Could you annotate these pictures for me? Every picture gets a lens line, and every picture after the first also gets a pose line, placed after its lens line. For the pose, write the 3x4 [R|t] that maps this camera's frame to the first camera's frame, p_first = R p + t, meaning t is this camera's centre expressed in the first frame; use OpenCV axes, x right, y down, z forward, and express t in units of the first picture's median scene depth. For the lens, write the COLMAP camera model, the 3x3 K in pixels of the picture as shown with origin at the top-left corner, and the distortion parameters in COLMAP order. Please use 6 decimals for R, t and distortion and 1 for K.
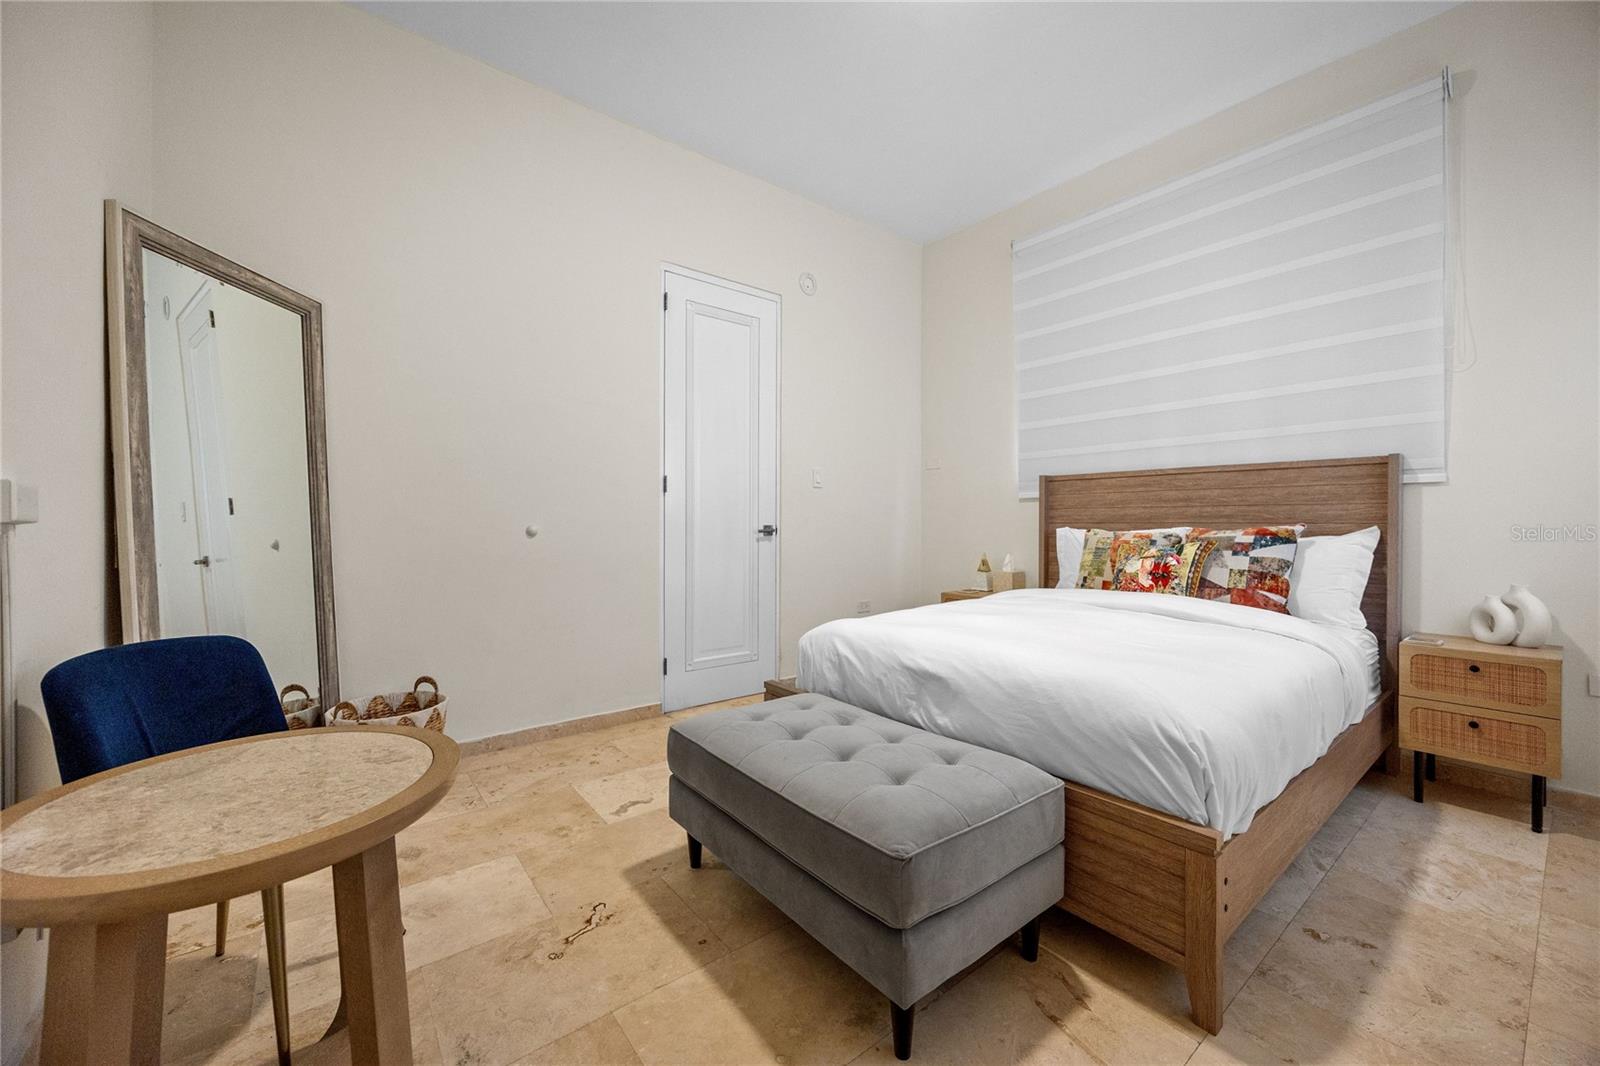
lens RADIAL K [[614.3, 0, 798.2], [0, 614.3, 534.5], [0, 0, 1]] dist [0.000316, -0.000007]
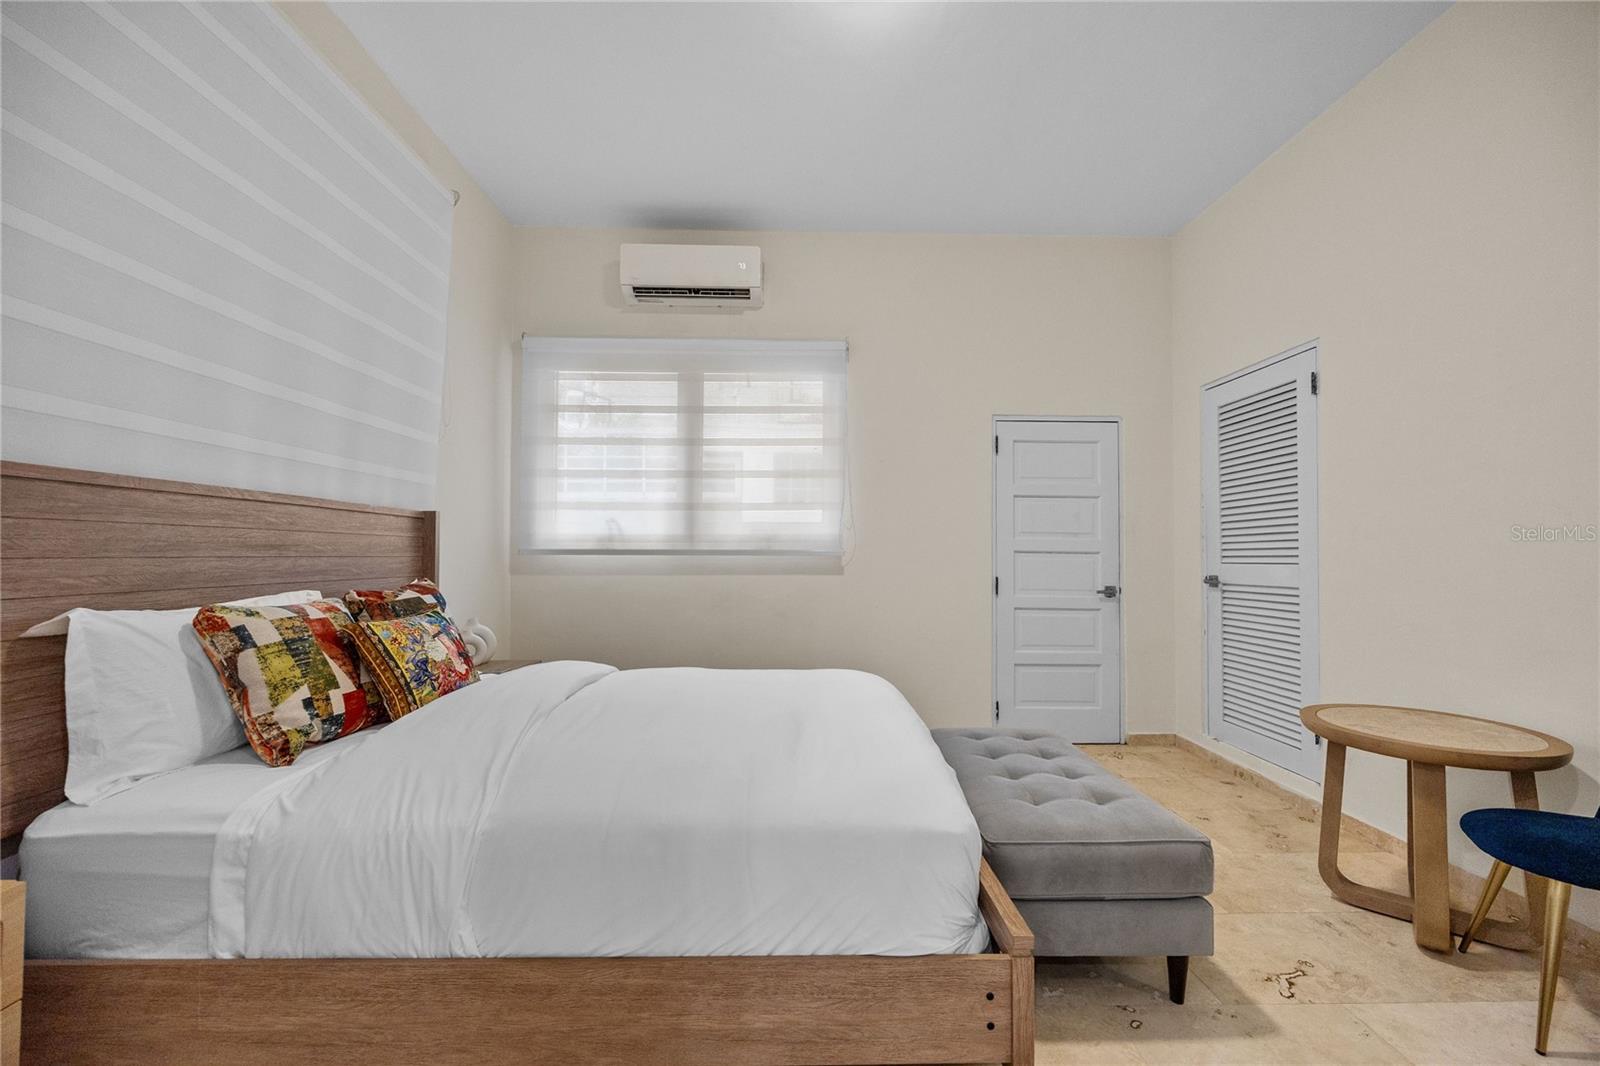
lens RADIAL K [[614.3, 0, 802.2], [0, 614.3, 536.5], [0, 0, 1]] dist [0.000316, -0.000007]
pose [[-0.798895, 0.012902, 0.601333, -0.175974], [0.007467, 0.999906, -0.011534, -0.060164], [-0.601425, -0.004725, -0.798916, 1.284832]]
